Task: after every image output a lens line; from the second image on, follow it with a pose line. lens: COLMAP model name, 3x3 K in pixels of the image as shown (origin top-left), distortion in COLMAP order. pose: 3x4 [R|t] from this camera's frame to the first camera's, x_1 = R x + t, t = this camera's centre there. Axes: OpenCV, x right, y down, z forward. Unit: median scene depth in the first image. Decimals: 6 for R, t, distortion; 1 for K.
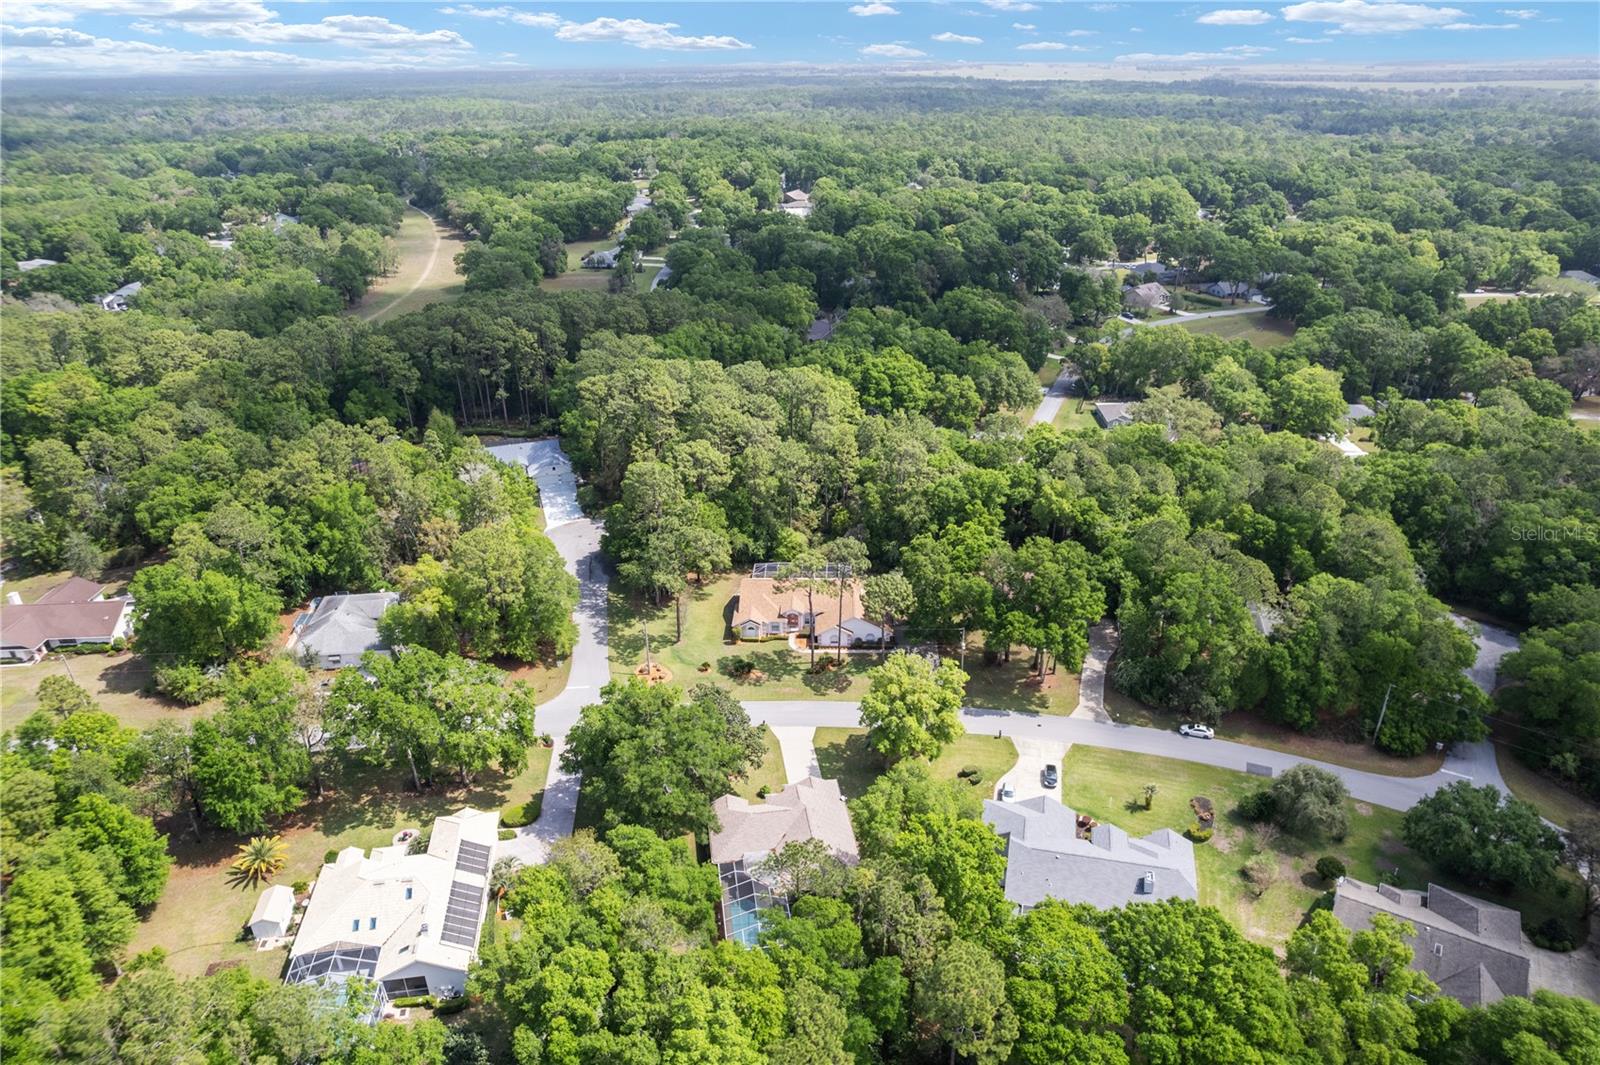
lens RADIAL K [[967.8, 0, 807.6], [0, 967.8, 524.5], [0, 0, 1]] dist [-0.048444, -0.000524]
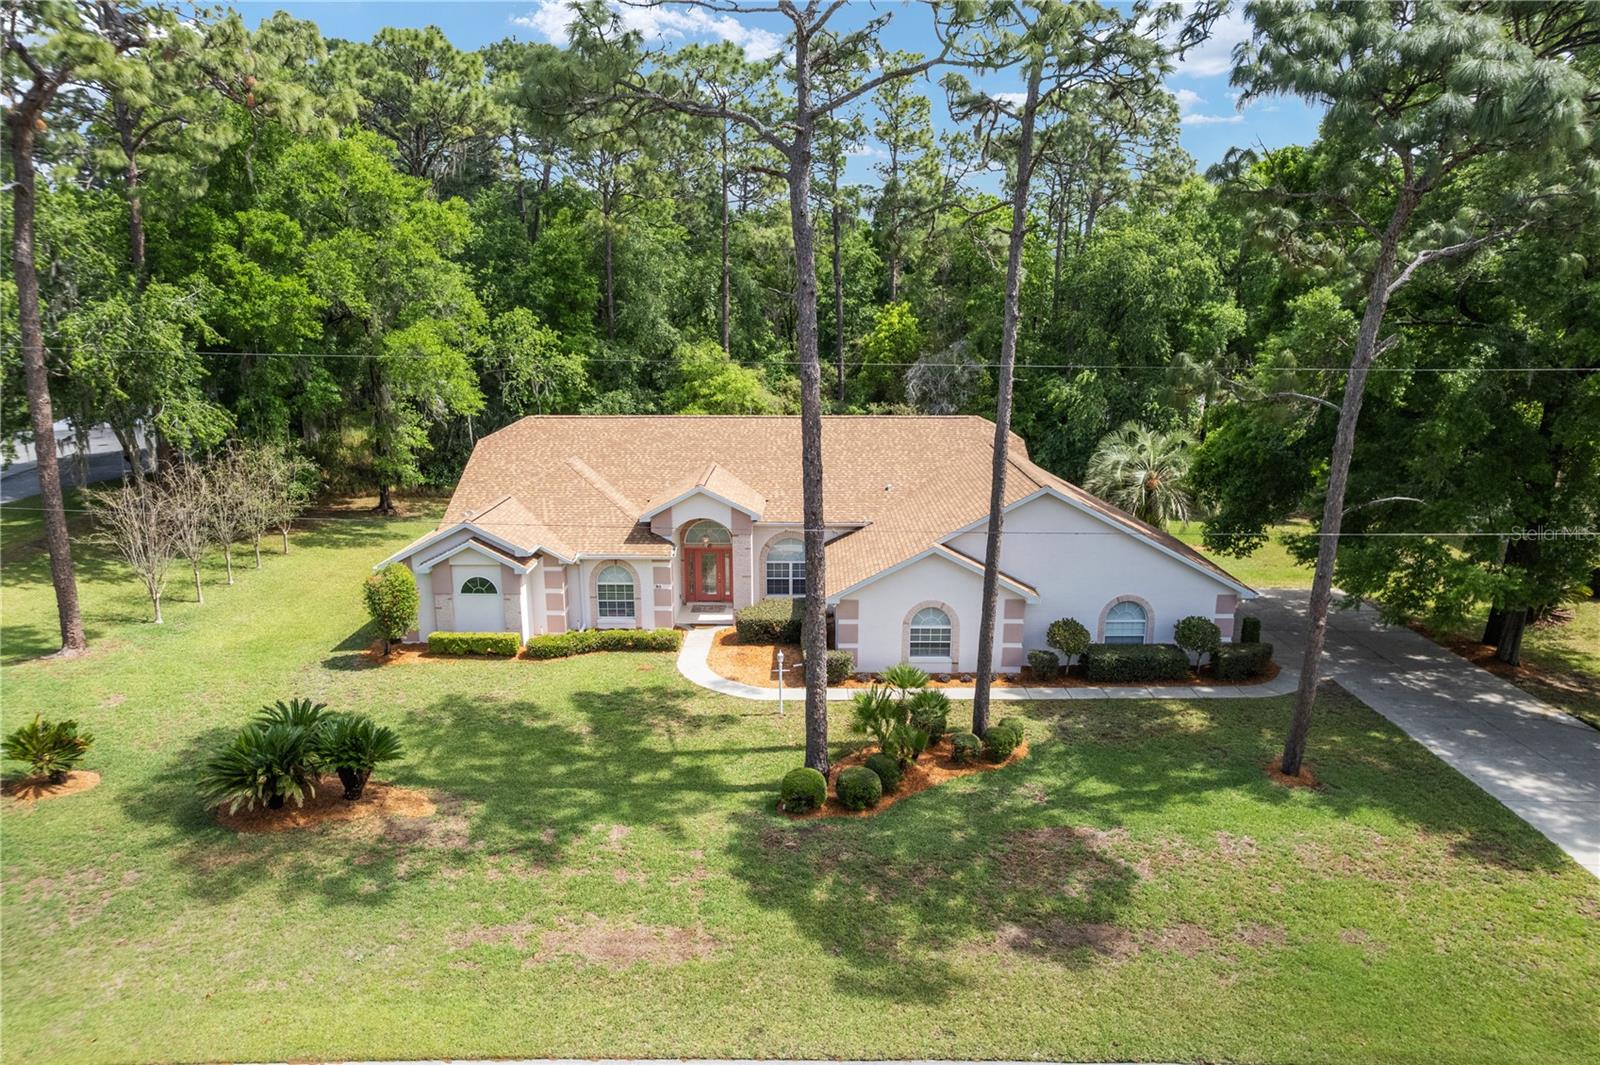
lens RADIAL K [[967.8, 0, 807.6], [0, 967.8, 524.5], [0, 0, 1]] dist [-0.048444, -0.000524]
pose [[0.999825, -0.004497, 0.018149, 0.001726], [0.008410, 0.975070, -0.221737, 0.136208], [-0.016699, 0.221851, 0.974938, 0.808000]]
